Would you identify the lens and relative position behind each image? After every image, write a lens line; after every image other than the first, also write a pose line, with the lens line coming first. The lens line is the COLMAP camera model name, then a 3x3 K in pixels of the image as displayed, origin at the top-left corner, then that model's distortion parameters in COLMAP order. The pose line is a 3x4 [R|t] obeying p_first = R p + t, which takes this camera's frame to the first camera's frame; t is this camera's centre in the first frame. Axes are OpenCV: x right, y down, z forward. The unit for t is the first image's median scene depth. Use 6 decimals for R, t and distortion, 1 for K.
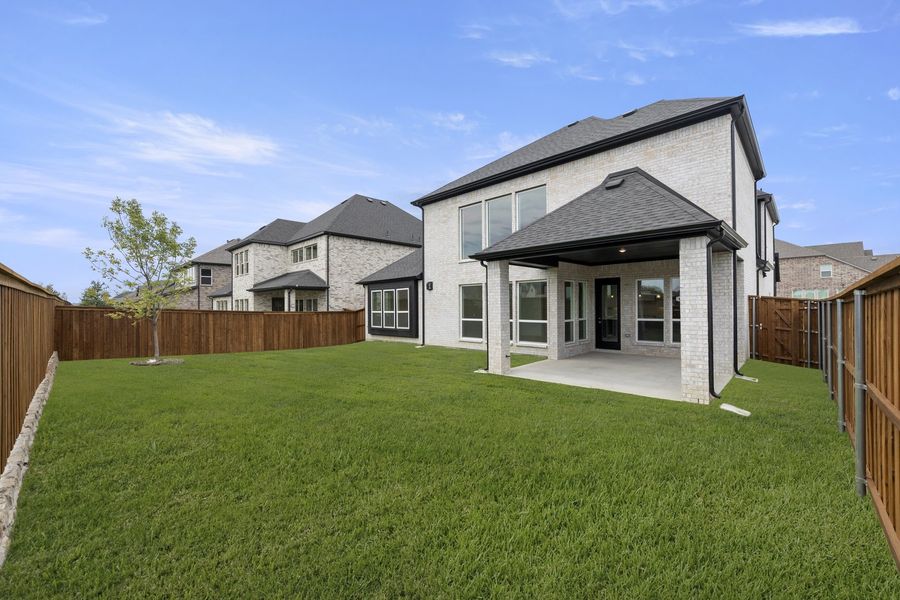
lens RADIAL K [[361.7, 0, 447.7], [0, 361.7, 303.9], [0, 0, 1]] dist [-0.004306, -0.000172]
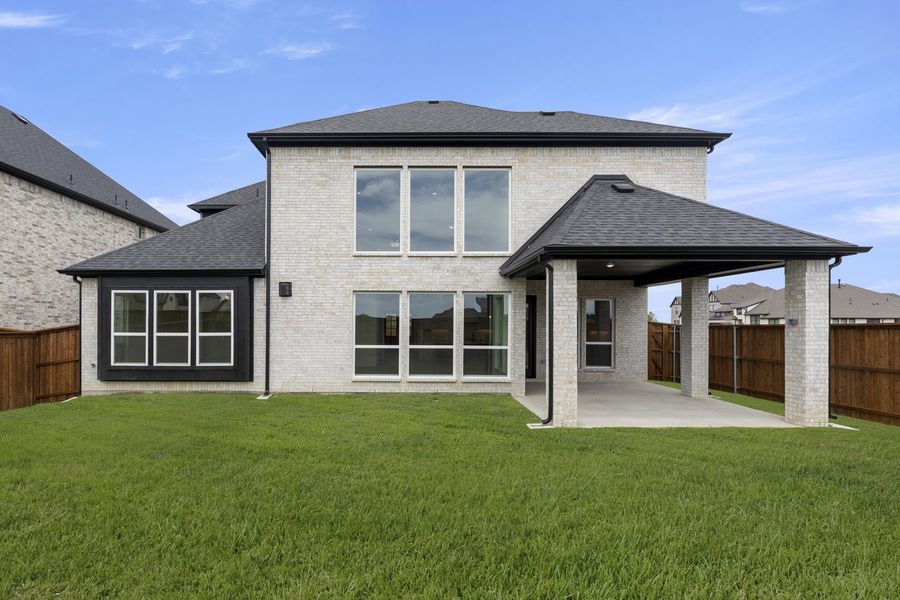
lens RADIAL K [[430.1, 0, 416.8], [0, 430.1, 323.3], [0, 0, 1]] dist [-0.004560, -0.000084]
pose [[0.723652, 0.018331, 0.689922, -0.434294], [-0.016682, 0.999820, -0.009067, 0.008634], [-0.689963, -0.004948, 0.723827, 0.424811]]
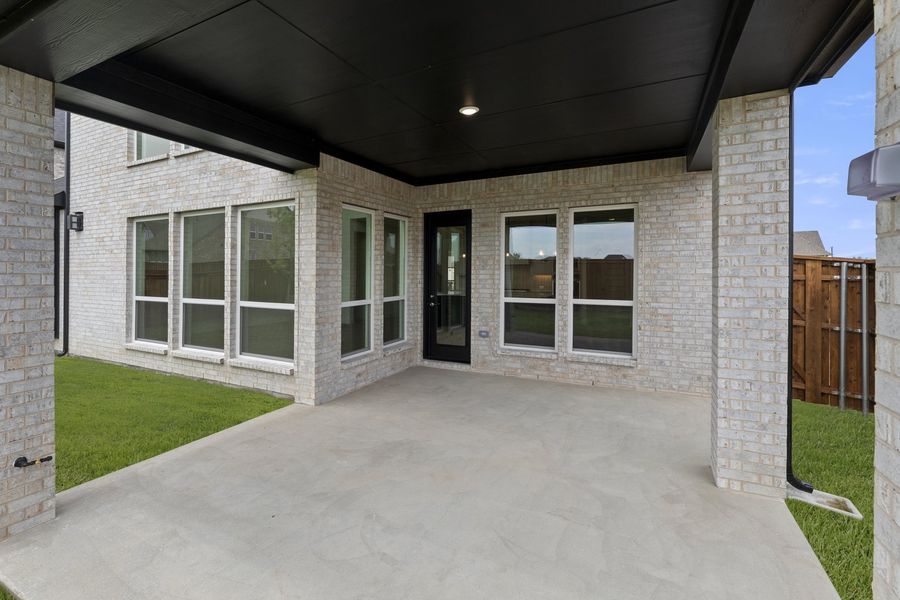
lens RADIAL K [[430.1, 0, 401.8], [0, 430.1, 274.5], [0, 0, 1]] dist [-0.004560, -0.000084]
pose [[0.968039, 0.010642, 0.250572, 0.239725], [-0.012416, 0.999908, 0.005503, 0.008637], [-0.250491, -0.008438, 0.968082, 0.460058]]
